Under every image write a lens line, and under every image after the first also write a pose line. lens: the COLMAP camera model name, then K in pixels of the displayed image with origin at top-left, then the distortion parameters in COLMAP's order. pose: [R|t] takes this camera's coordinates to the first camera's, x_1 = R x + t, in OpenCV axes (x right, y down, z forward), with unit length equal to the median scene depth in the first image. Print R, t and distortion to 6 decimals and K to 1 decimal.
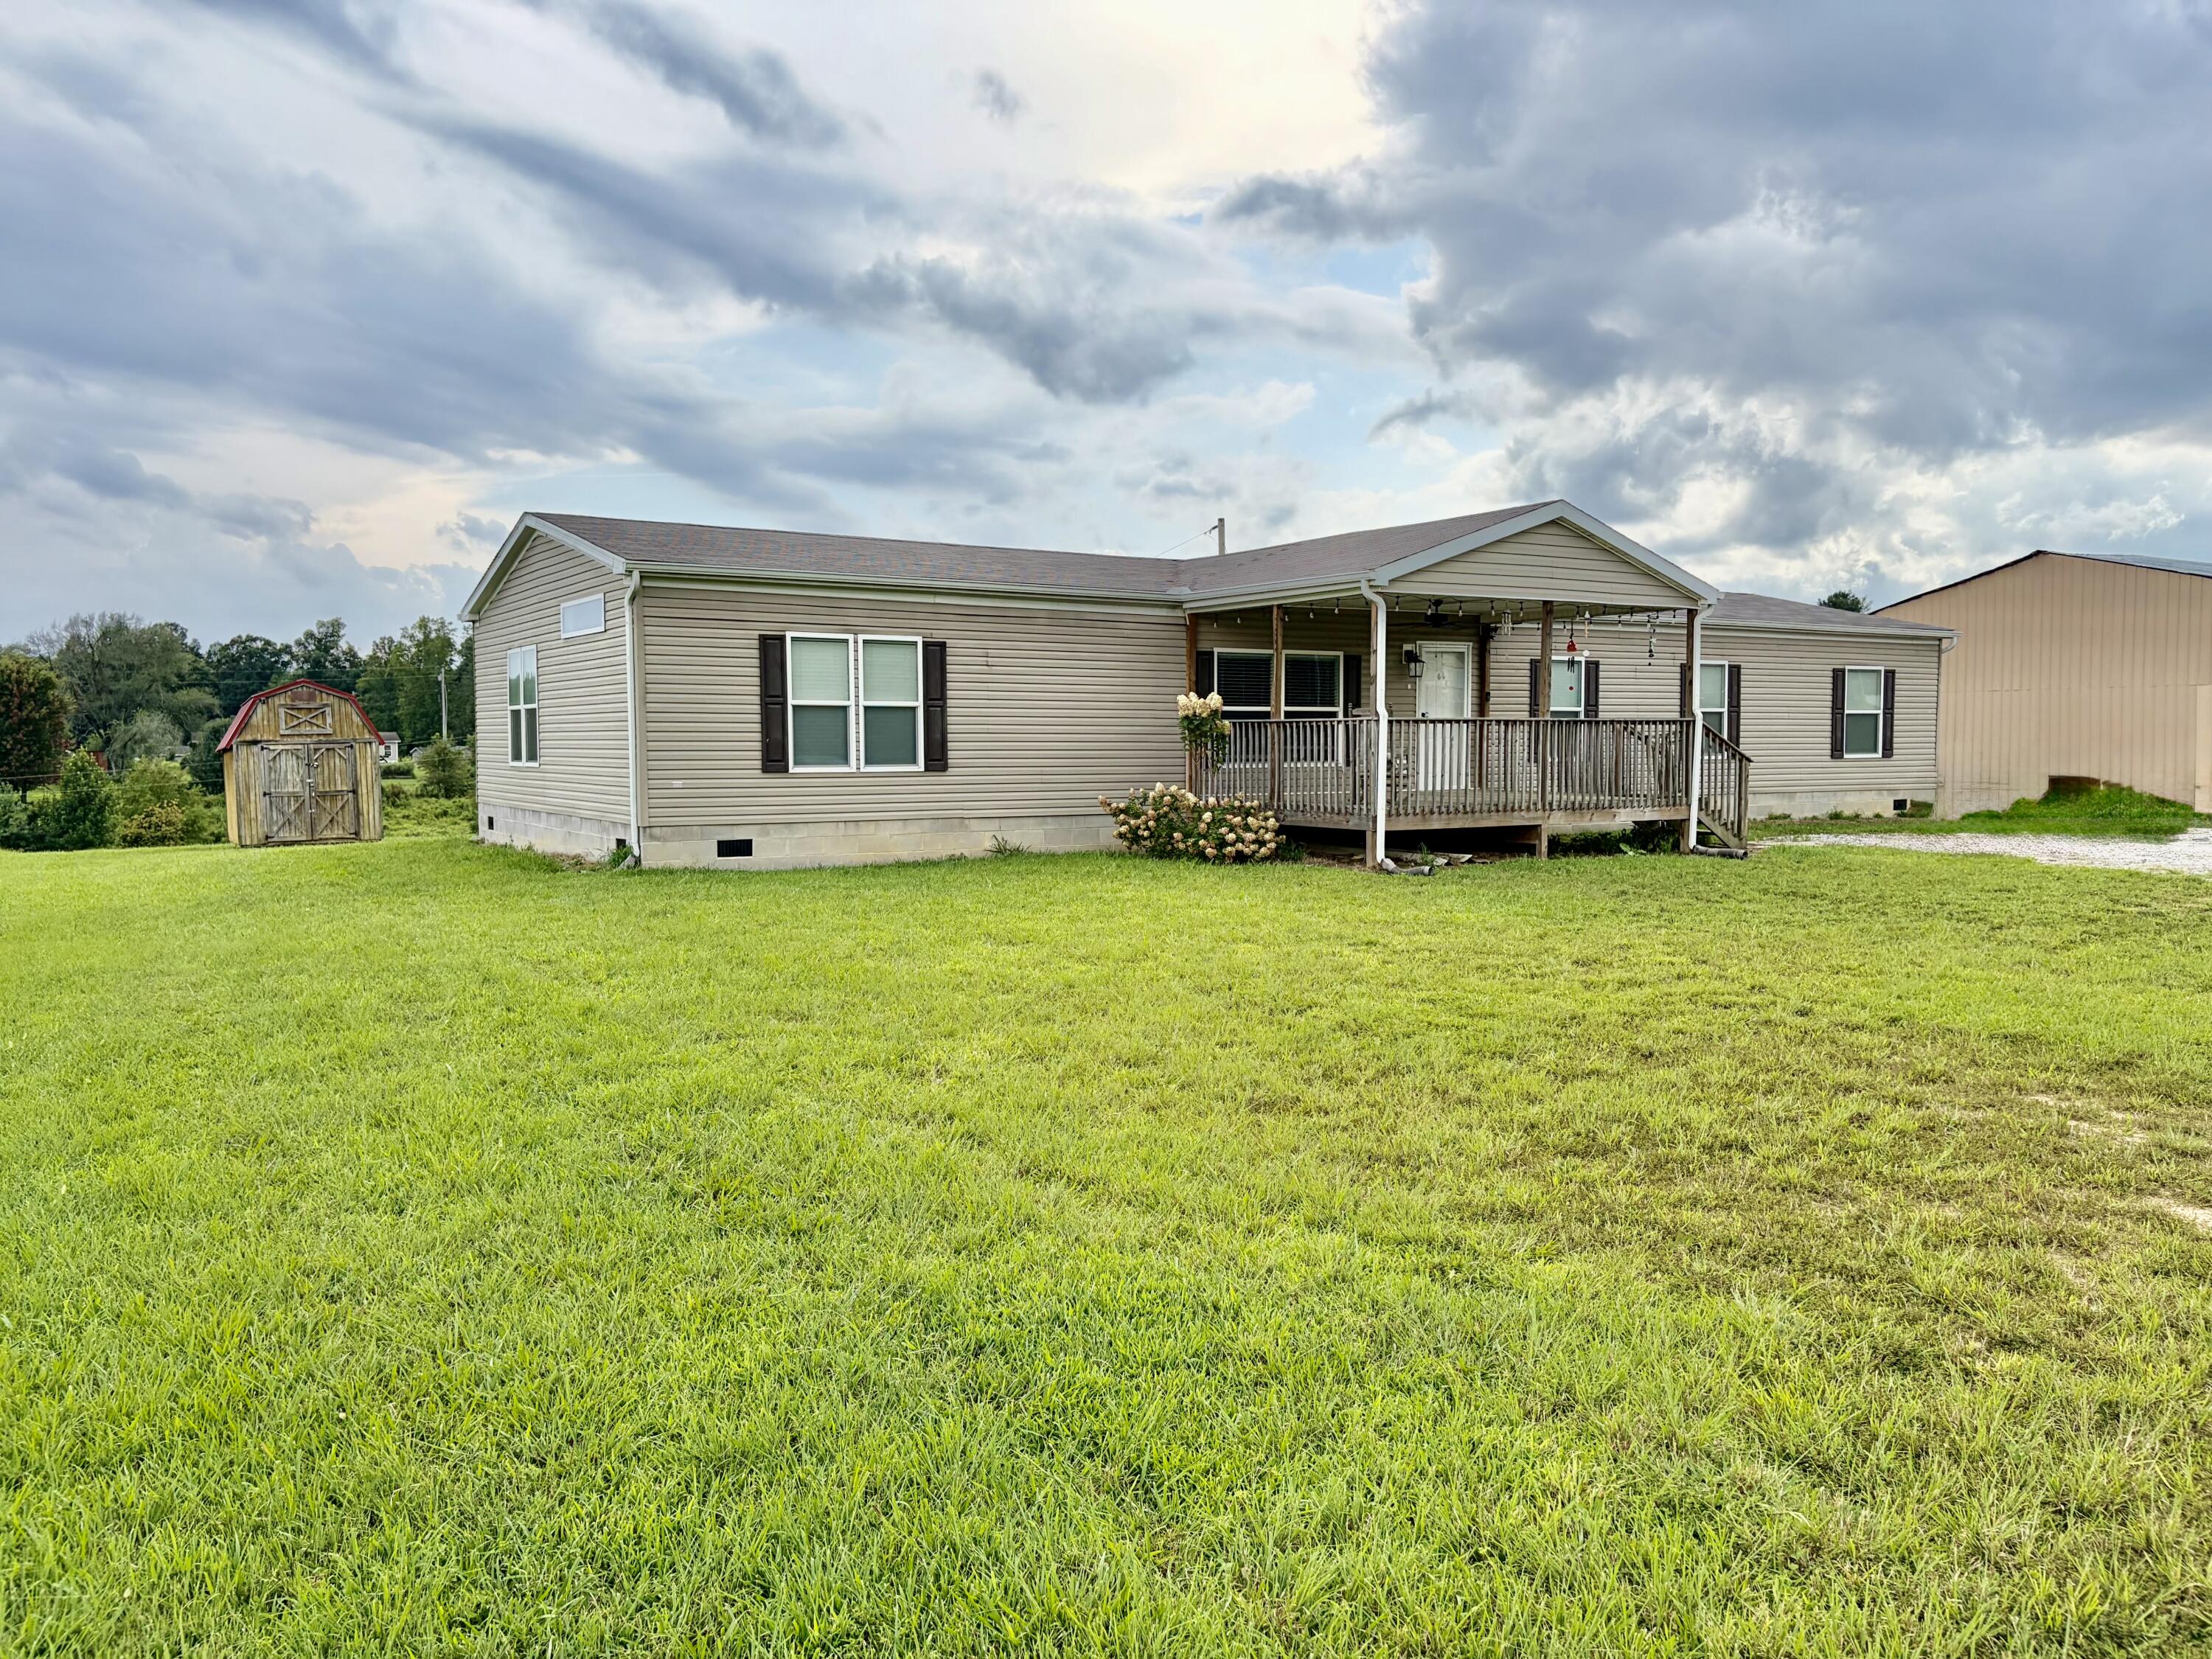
lens RADIAL K [[1789.6, 0, 1106.0], [0, 1789.6, 829.5], [0, 0, 1]] dist [0.157114, -0.001758]
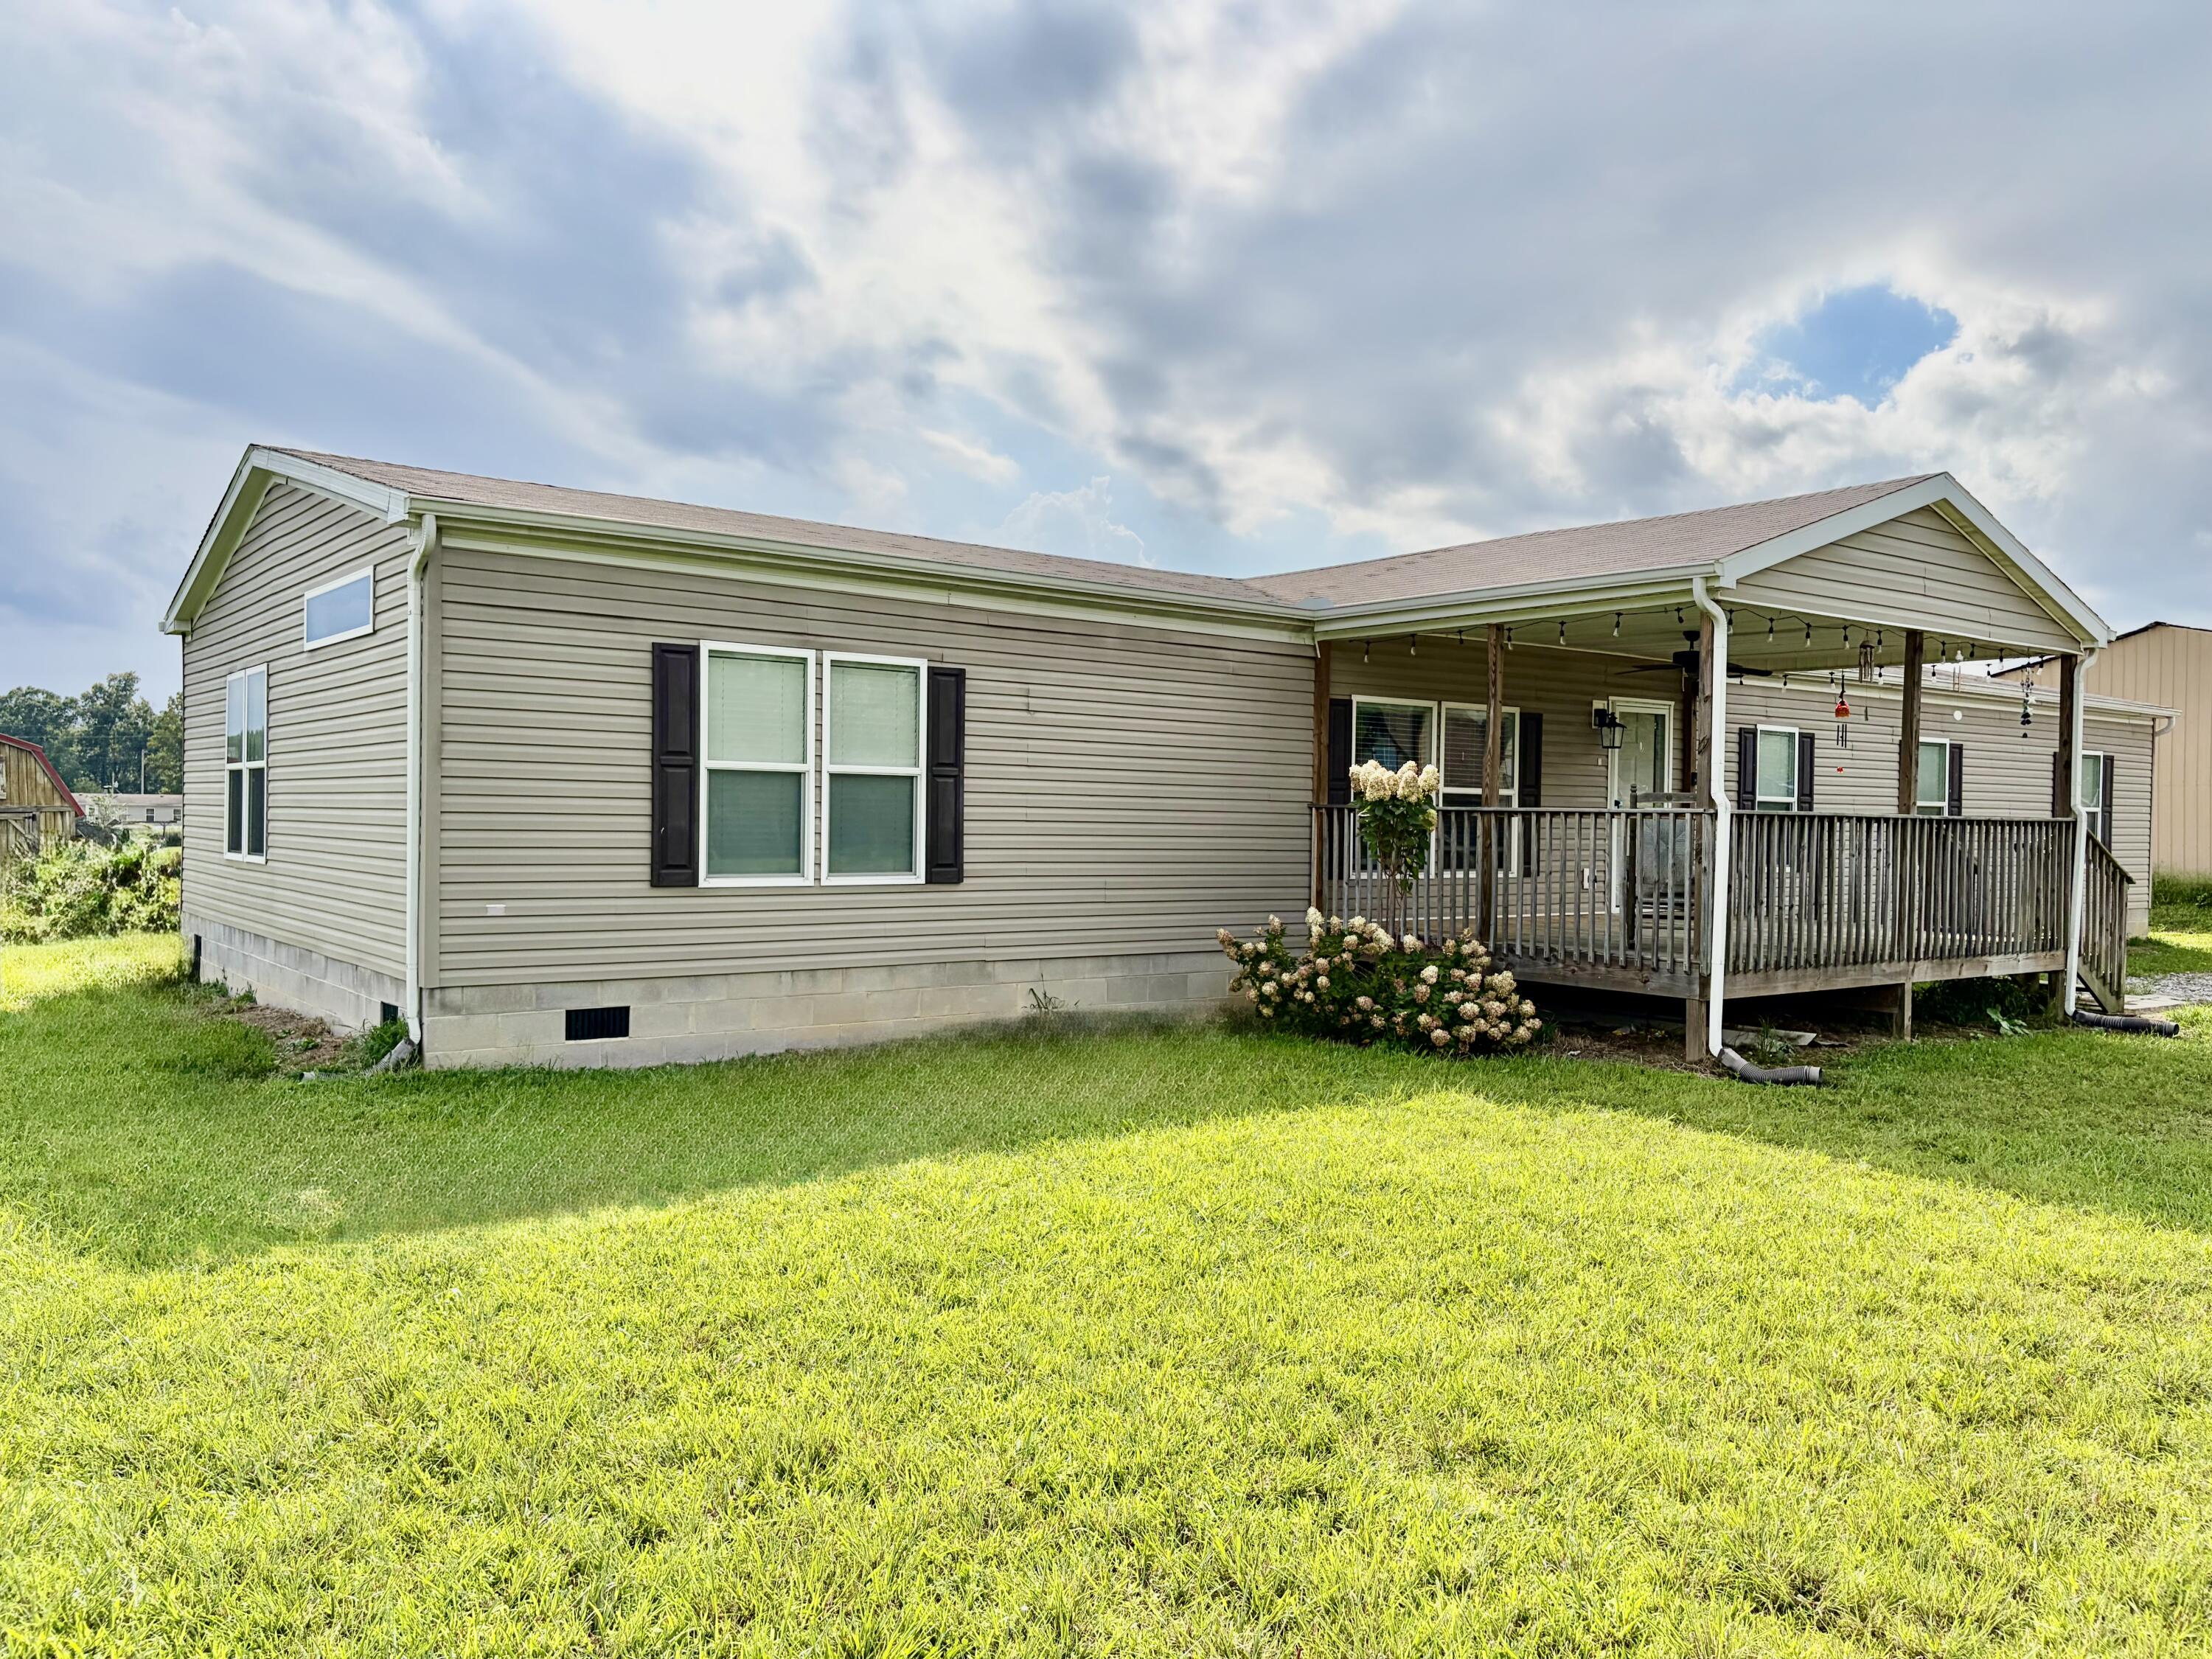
lens RADIAL K [[1686.0, 0, 1106.0], [0, 1686.0, 829.5], [0, 0, 1]] dist [0.054708, -0.006795]
pose [[0.994167, 0.017036, 0.106494, -0.103593], [-0.012711, 0.999072, -0.041158, -0.028966], [-0.107096, 0.039564, 0.993461, 0.445724]]
